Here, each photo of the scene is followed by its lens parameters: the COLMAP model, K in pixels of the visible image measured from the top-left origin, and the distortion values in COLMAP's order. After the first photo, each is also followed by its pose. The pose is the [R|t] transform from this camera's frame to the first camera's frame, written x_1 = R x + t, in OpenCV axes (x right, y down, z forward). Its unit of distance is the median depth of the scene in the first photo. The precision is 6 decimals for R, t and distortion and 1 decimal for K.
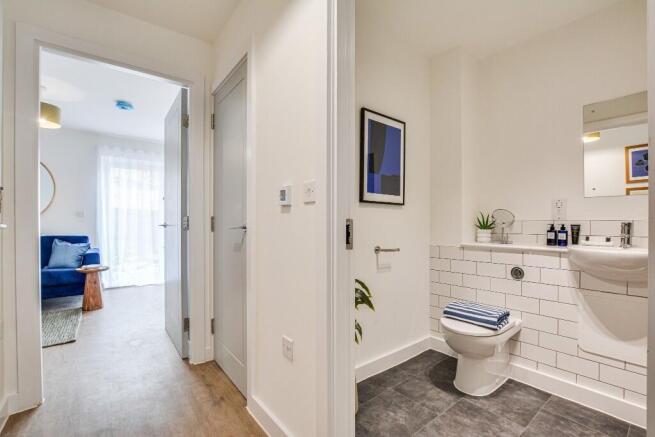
lens RADIAL K [[287.5, 0, 329.1], [0, 287.5, 224.3], [0, 0, 1]] dist [-0.013504, 0.000185]
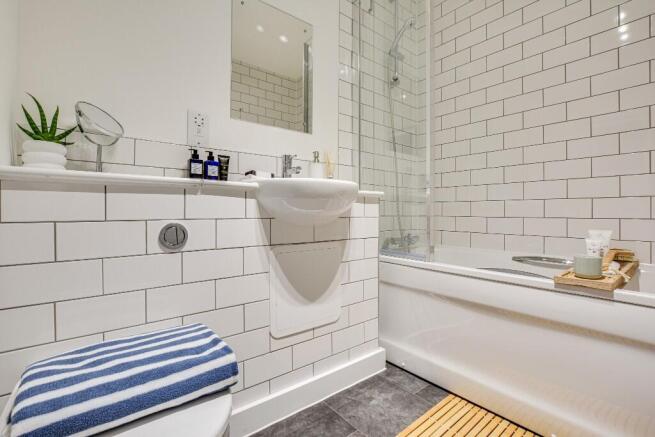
lens RADIAL K [[295.3, 0, 327.5], [0, 295.3, 218.5], [0, 0, 1]] dist [-0.017393, -0.000151]
pose [[0.002223, -0.017905, 0.999837, 0.190797], [0.004890, 0.999828, 0.017894, 0.134332], [-0.999986, 0.004849, 0.002310, 0.755661]]
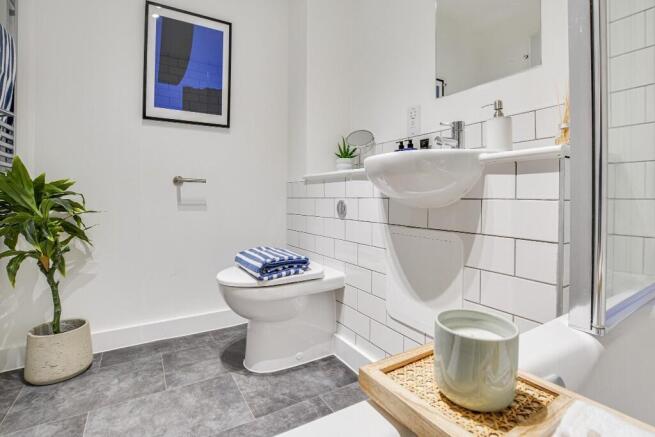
lens RADIAL K [[312.2, 0, 326.5], [0, 312.2, 195.6], [0, 0, 1]] dist [-0.016706, 0.000047]
pose [[0.990201, -0.002372, -0.139629, 0.731296], [0.001823, 0.999990, -0.004057, 0.140771], [0.139637, 0.003763, 0.990196, 0.218397]]
